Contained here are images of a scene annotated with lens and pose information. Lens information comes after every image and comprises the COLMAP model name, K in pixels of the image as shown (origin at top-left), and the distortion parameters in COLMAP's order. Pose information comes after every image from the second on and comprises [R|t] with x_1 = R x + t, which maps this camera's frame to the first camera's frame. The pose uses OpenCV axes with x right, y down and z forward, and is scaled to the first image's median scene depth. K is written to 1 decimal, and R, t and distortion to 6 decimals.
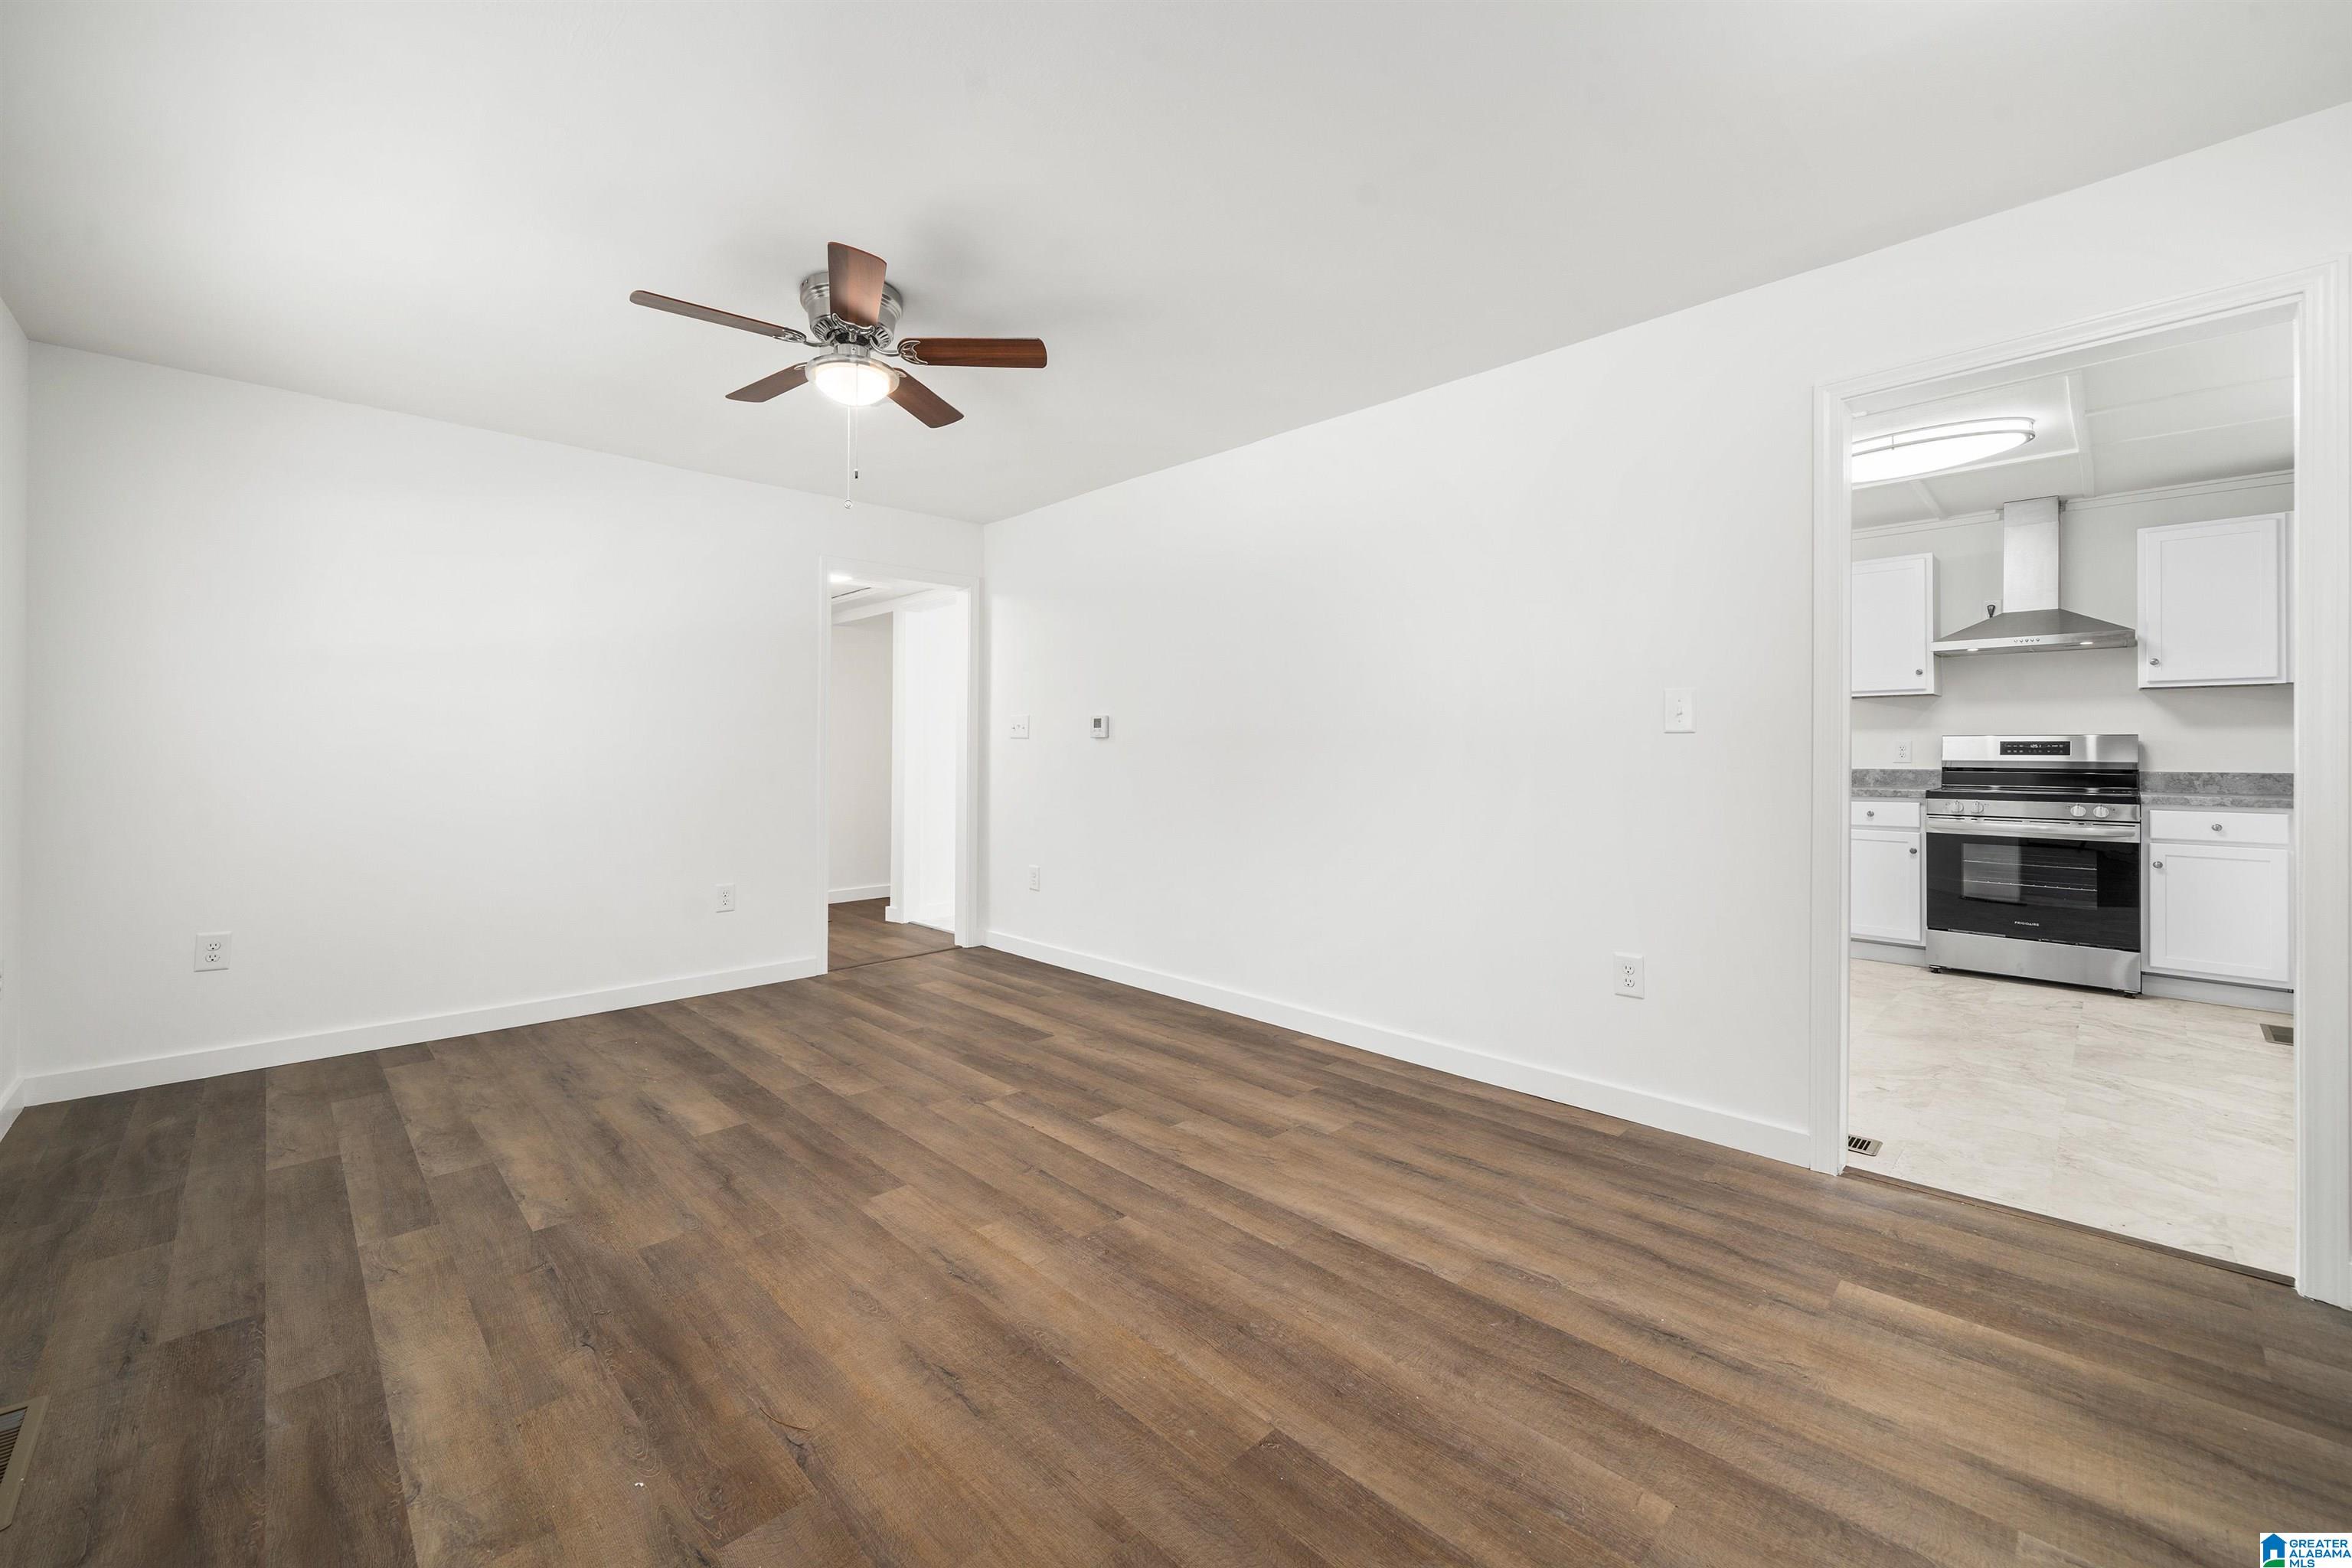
lens RADIAL K [[926.8, 0, 1173.3], [0, 926.8, 754.3], [0, 0, 1]] dist [-0.002381, -0.000070]
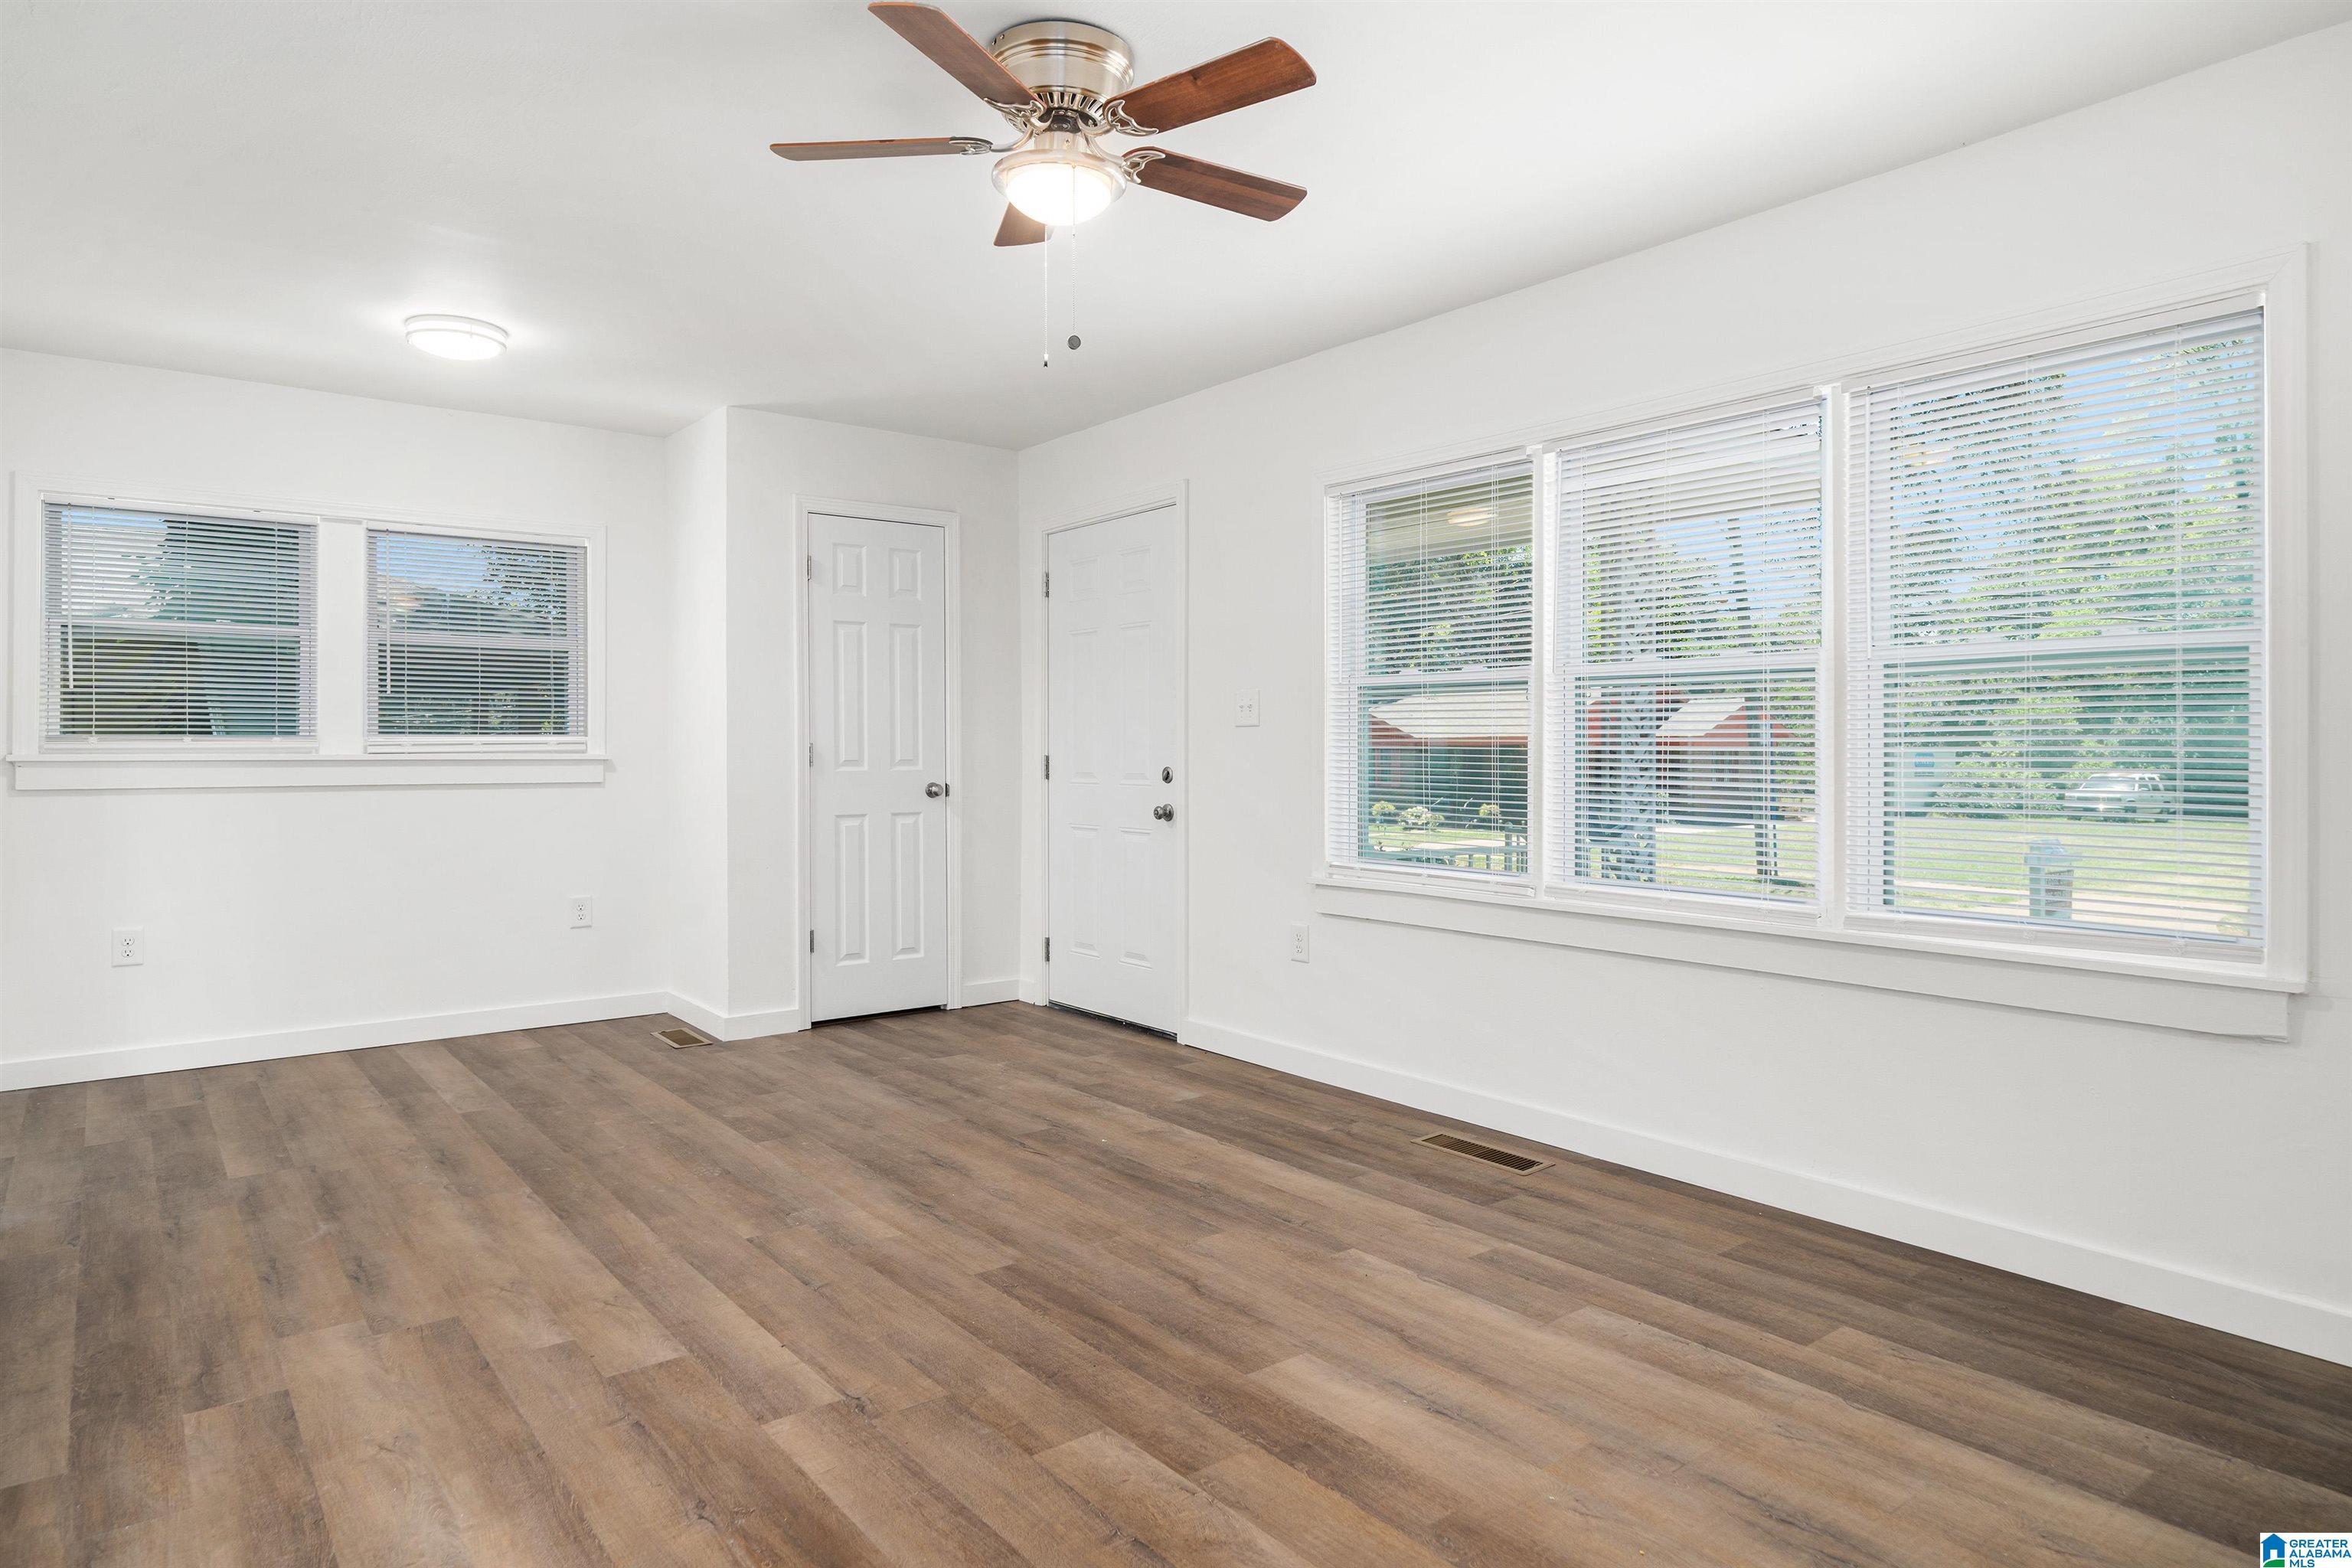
lens RADIAL K [[1382.4, 0, 1173.1], [0, 1382.4, 756.0], [0, 0, 1]] dist [0.004145, 0.001137]
pose [[-0.993839, 0.002941, 0.110797, -0.577834], [0.003471, 0.999983, 0.004590, -0.000384], [-0.110782, 0.004947, -0.993832, 2.114769]]
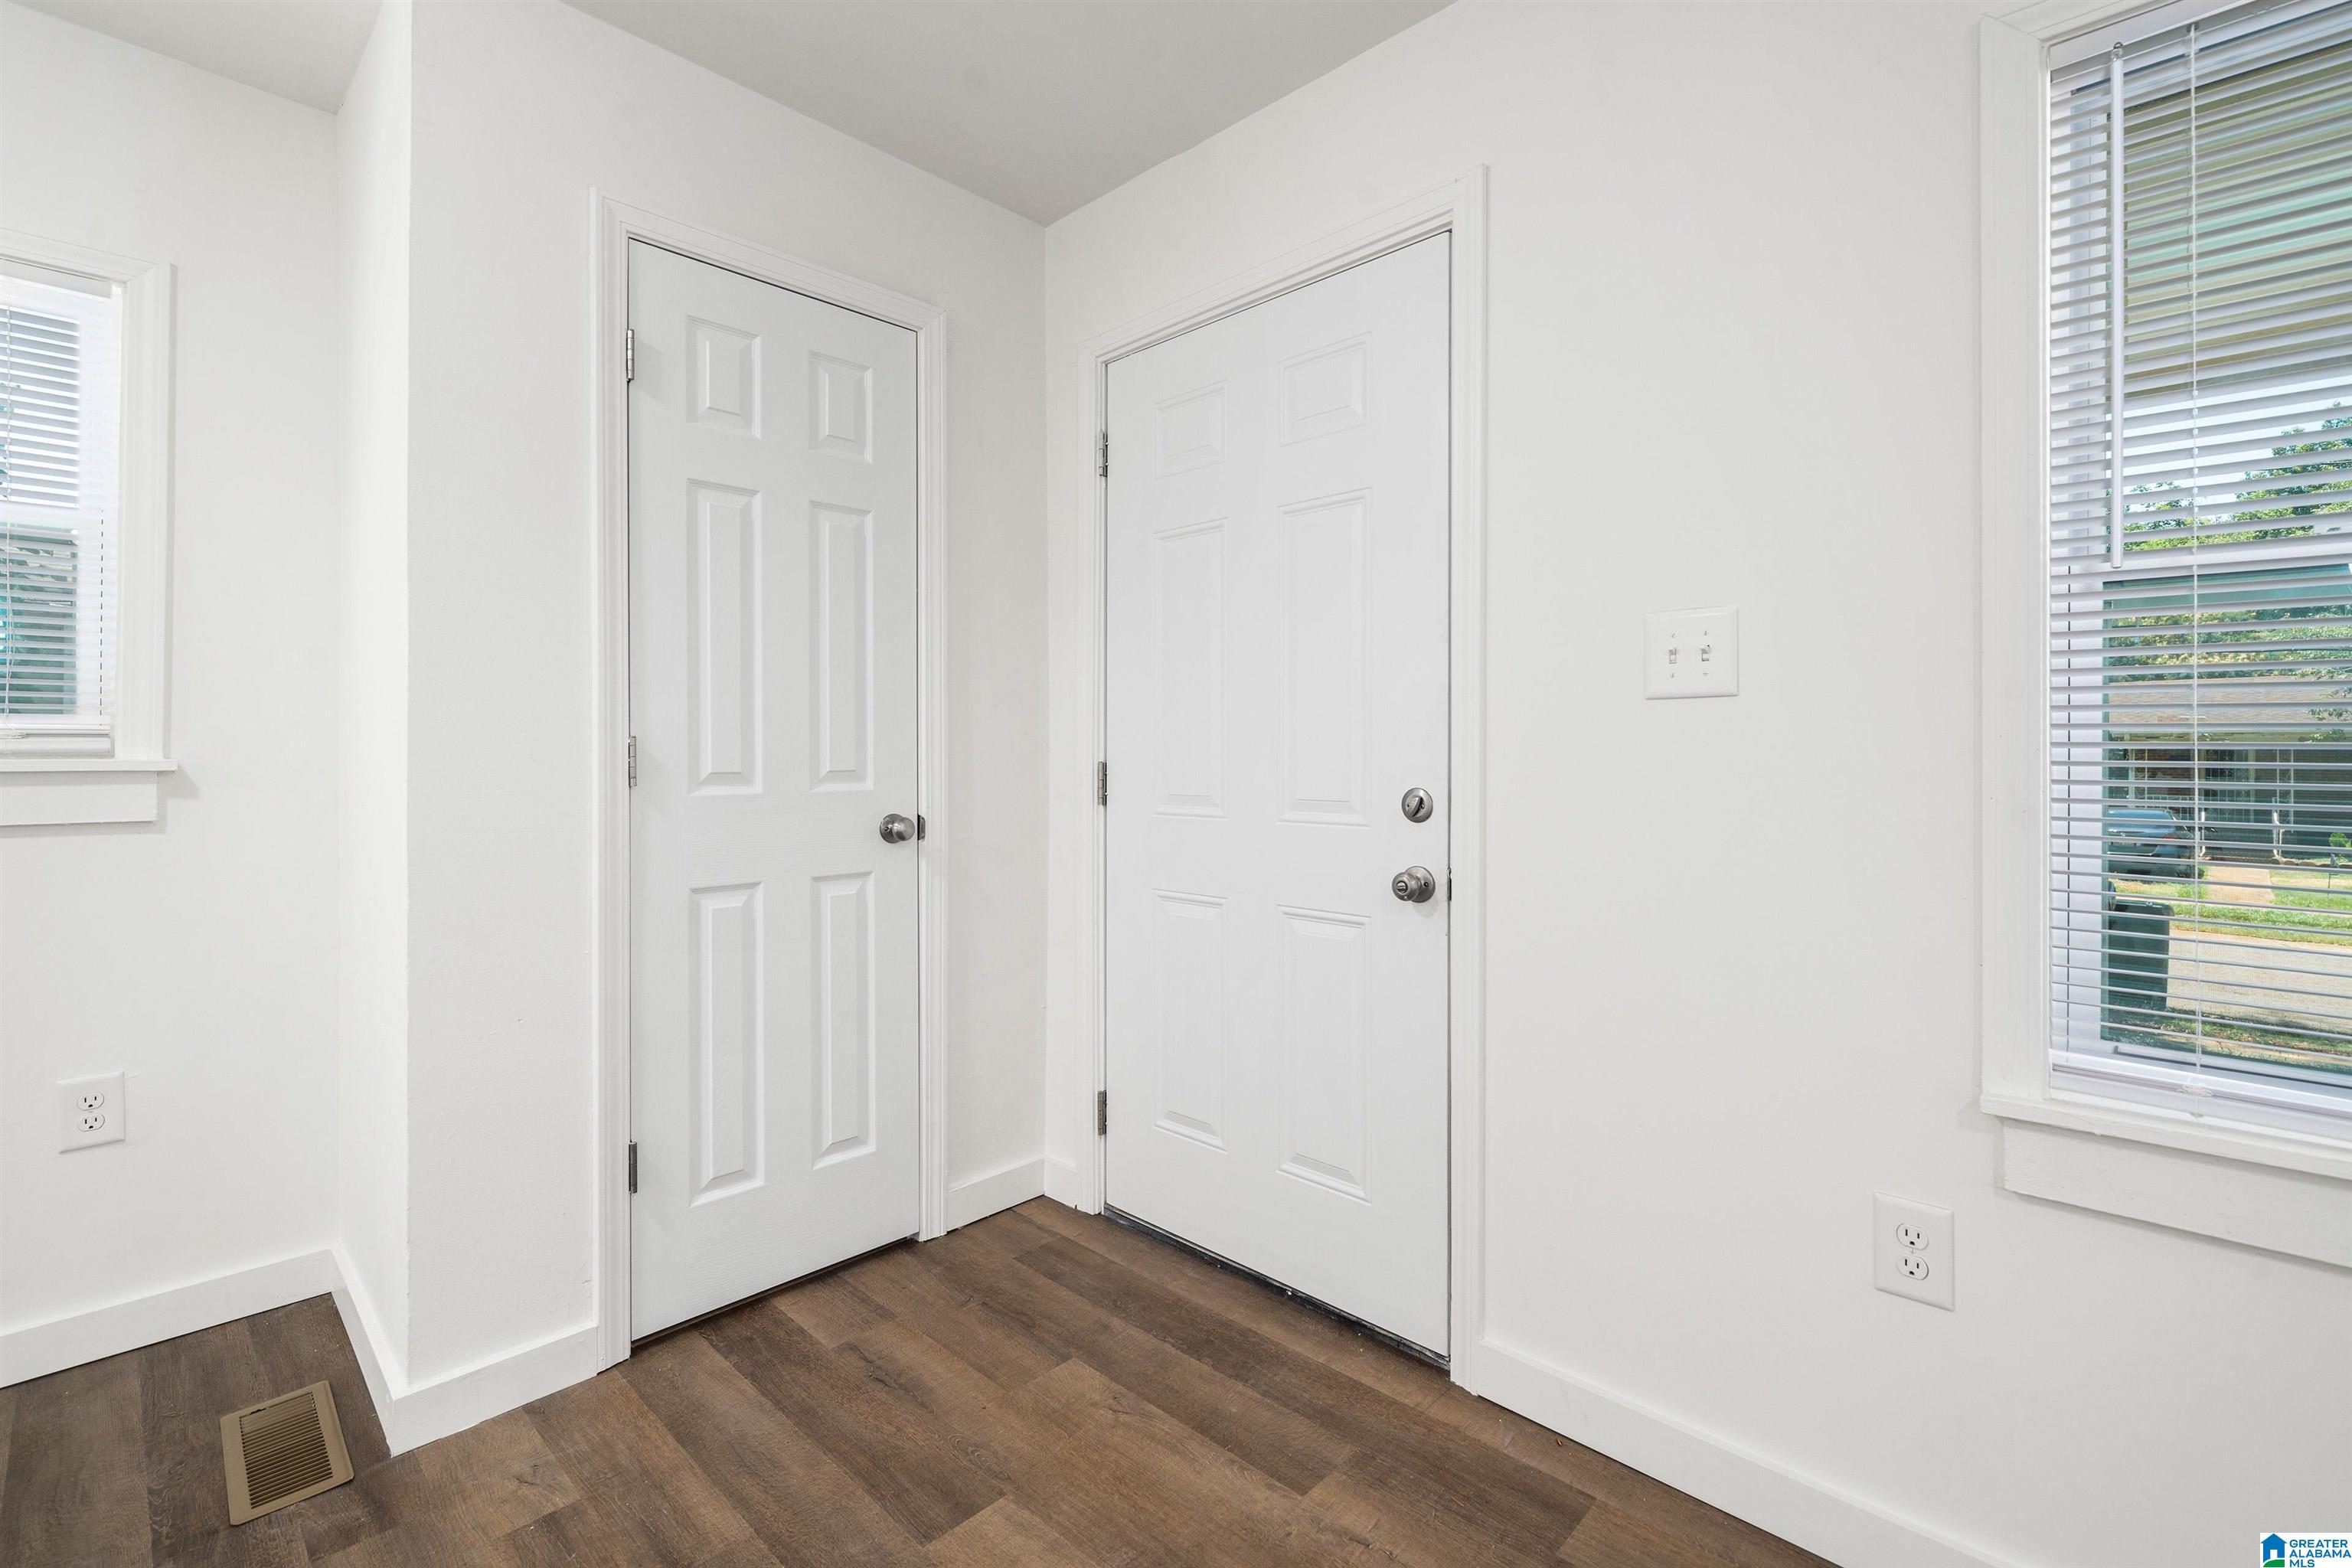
lens RADIAL K [[1032.5, 0, 1172.3], [0, 1032.5, 750.2], [0, 0, 1]] dist [-0.000631, -0.000098]
pose [[-0.999430, 0.000686, -0.033744, -0.131462], [0.000676, 1.000000, 0.000295, -0.002743], [0.033744, 0.000272, -0.999430, 0.761317]]
